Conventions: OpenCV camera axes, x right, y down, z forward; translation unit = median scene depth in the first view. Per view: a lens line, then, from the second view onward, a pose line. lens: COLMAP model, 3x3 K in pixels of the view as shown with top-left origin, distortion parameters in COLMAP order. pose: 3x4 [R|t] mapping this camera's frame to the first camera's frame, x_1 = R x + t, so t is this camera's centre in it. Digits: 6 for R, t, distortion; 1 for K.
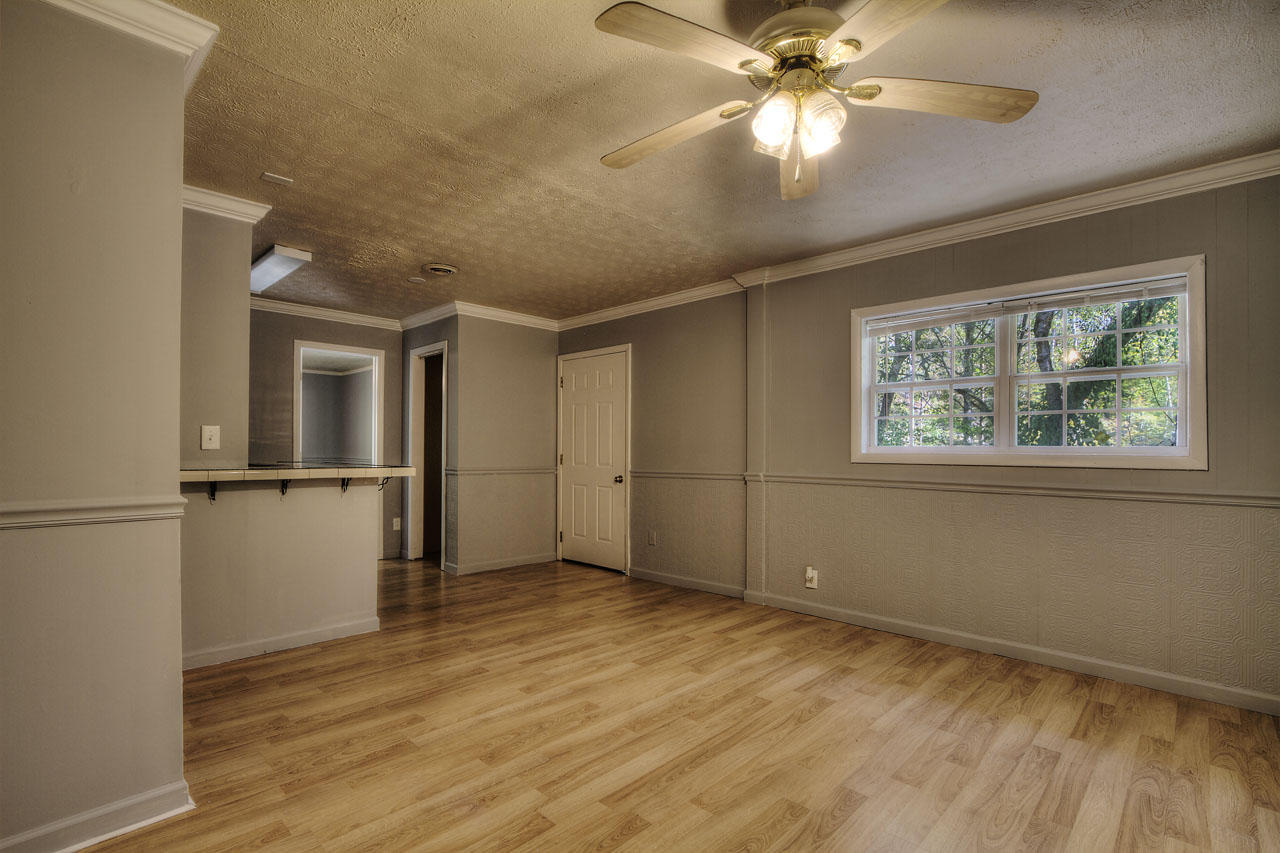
lens RADIAL K [[593.7, 0, 642.2], [0, 593.7, 436.5], [0, 0, 1]] dist [-0.013312, 0.000232]
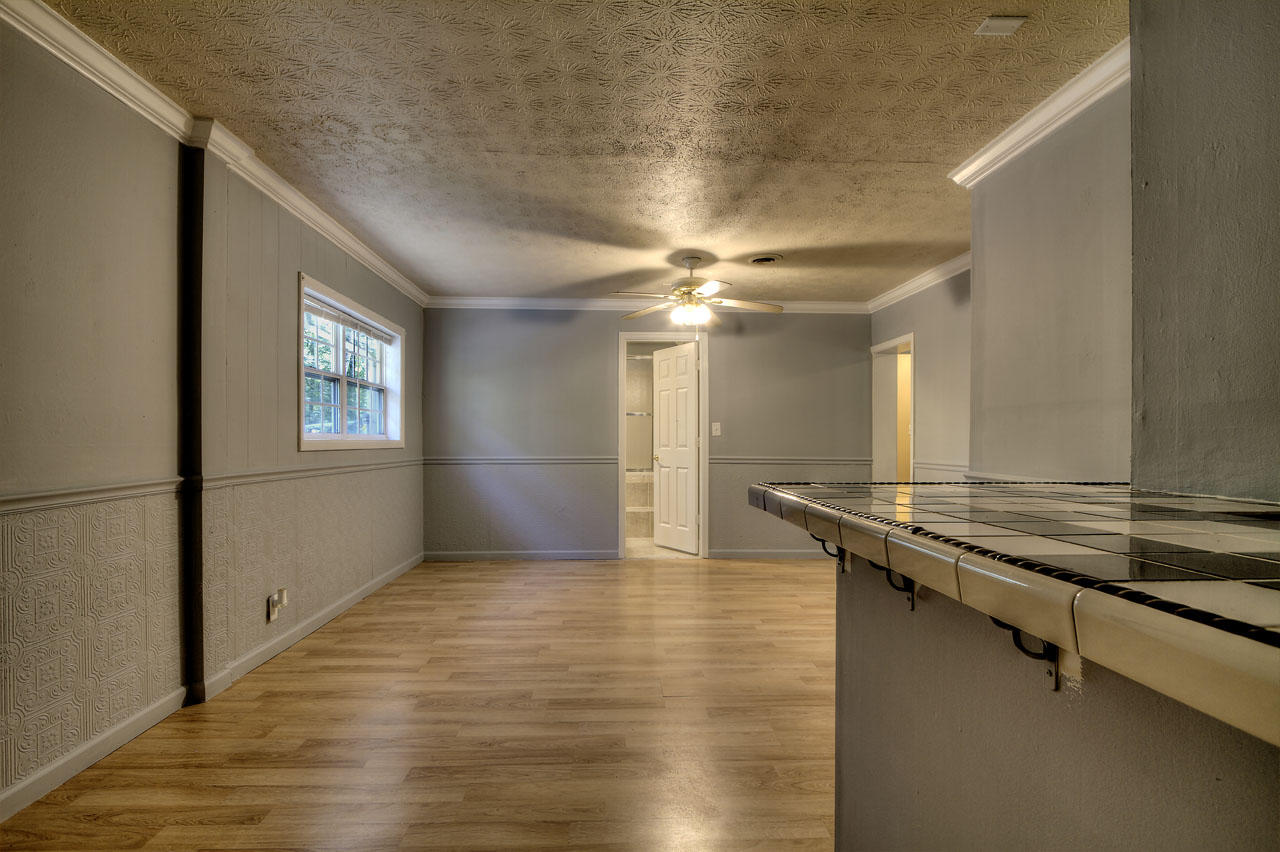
lens RADIAL K [[593.7, 0, 638.0], [0, 593.7, 434.4], [0, 0, 1]] dist [-0.013312, 0.000232]
pose [[-0.723693, 0.001132, 0.690121, -0.675393], [-0.024056, 0.999350, -0.026866, 0.039854], [-0.689703, -0.036045, -0.723195, 1.495892]]
